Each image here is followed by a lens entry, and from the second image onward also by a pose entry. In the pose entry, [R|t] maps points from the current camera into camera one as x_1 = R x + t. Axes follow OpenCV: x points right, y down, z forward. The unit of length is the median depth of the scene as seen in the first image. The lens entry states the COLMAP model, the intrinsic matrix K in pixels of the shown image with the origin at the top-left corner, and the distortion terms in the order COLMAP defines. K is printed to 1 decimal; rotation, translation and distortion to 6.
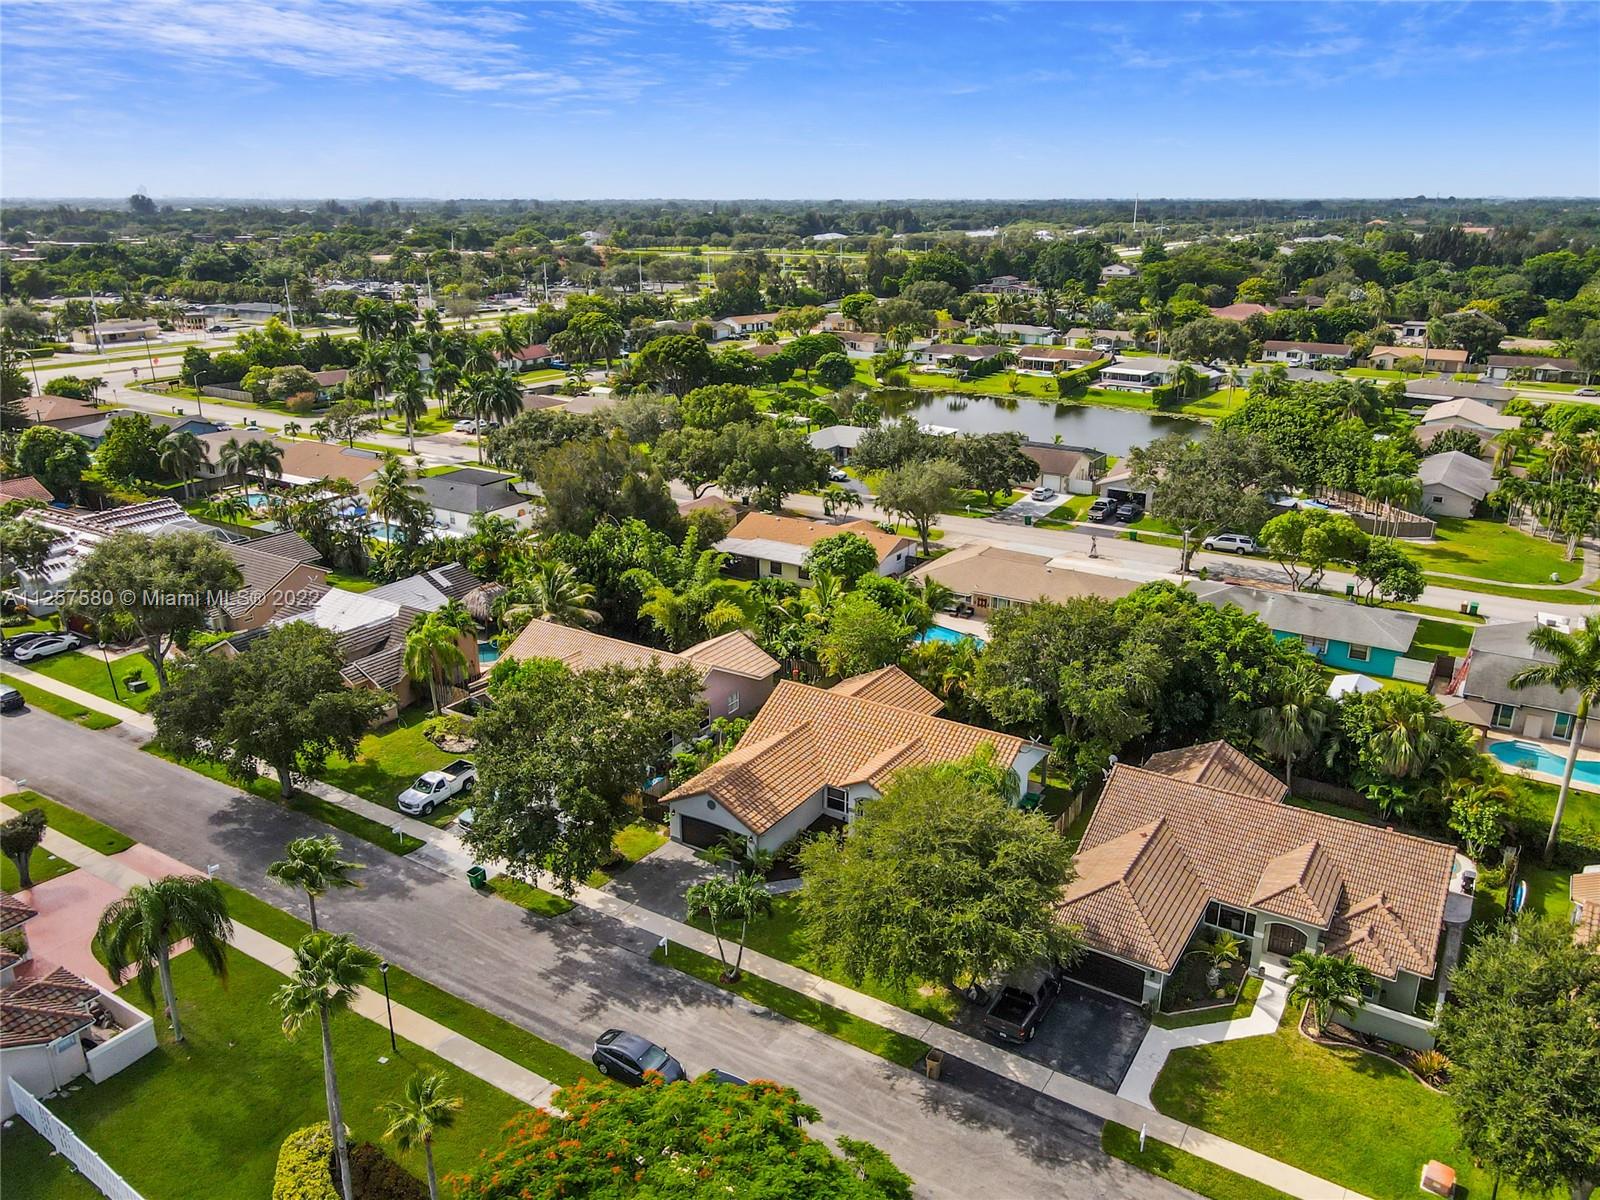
lens RADIAL K [[1181.8, 0, 794.3], [0, 1181.8, 601.2], [0, 0, 1]] dist [0.001071, 0.027270]
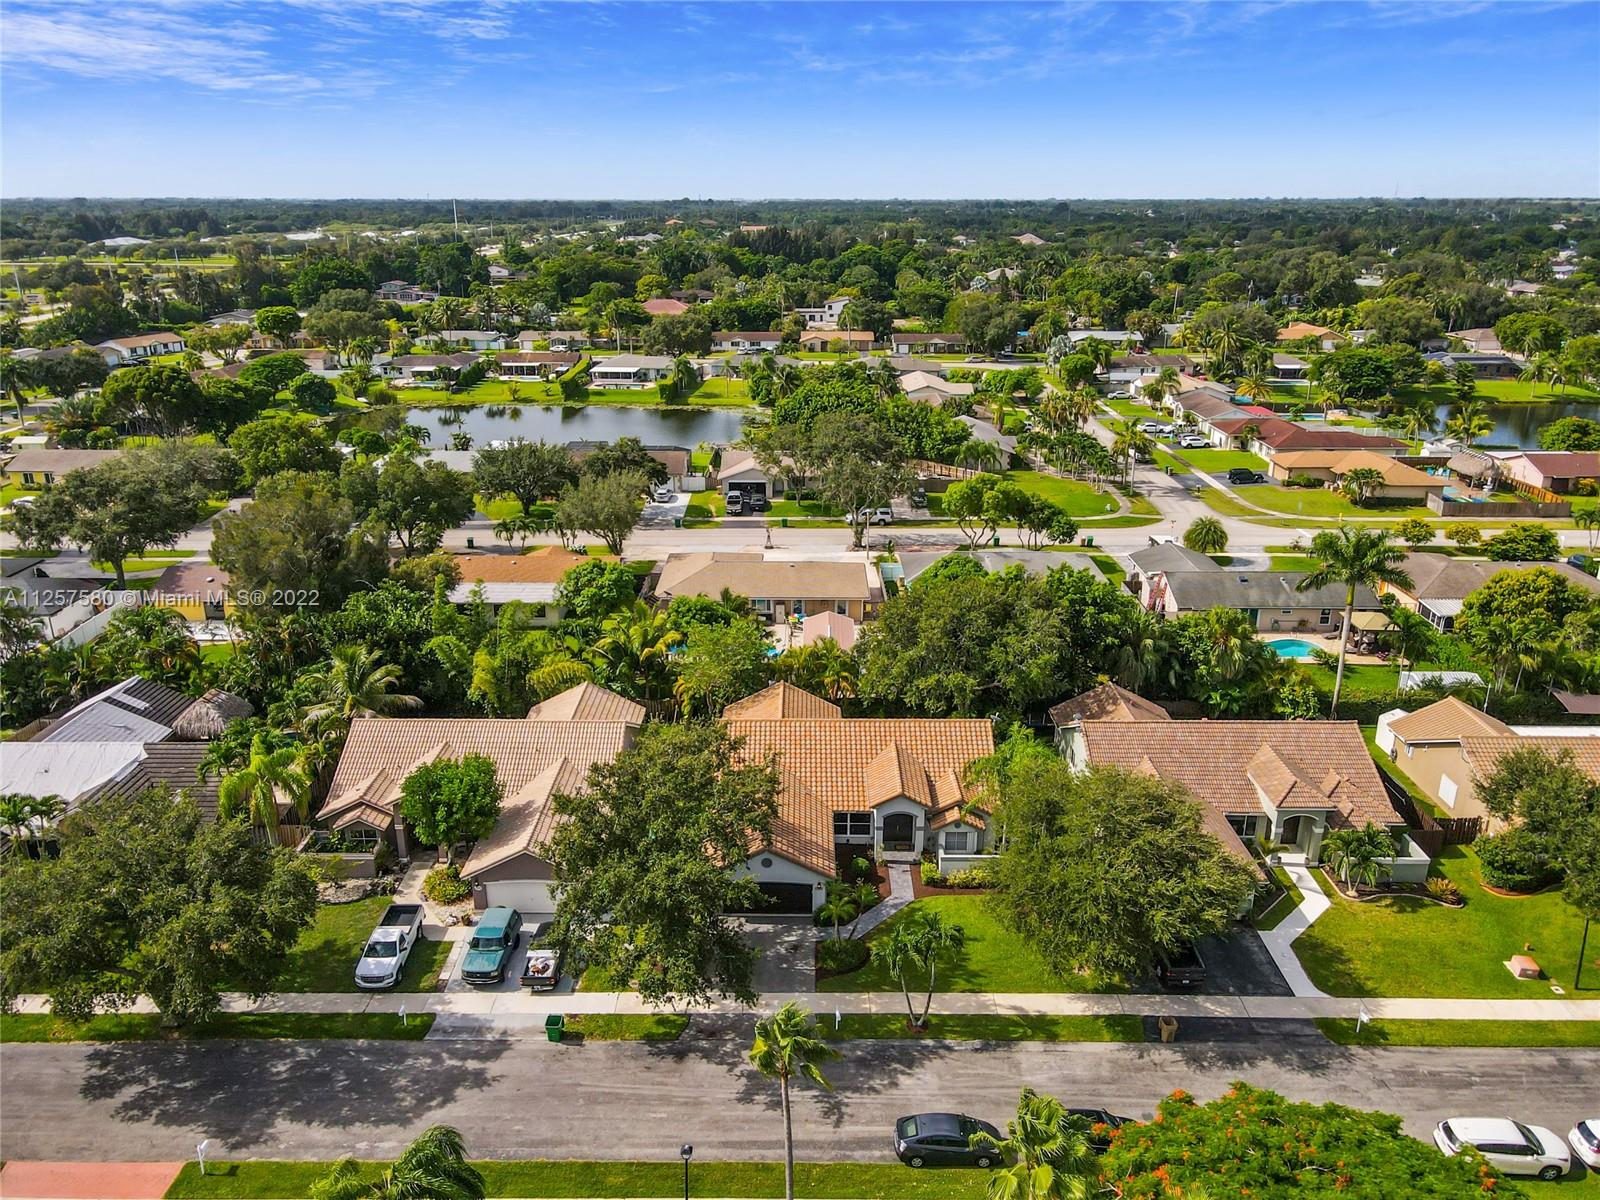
lens RADIAL K [[1175.8, 0, 793.8], [0, 1175.8, 608.1], [0, 0, 1]] dist [-0.002747, 0.039001]
pose [[0.847331, -0.175977, 0.501062, -0.438279], [0.172839, 0.983516, 0.053134, -0.062719], [-0.502153, 0.041581, 0.863779, 0.174545]]
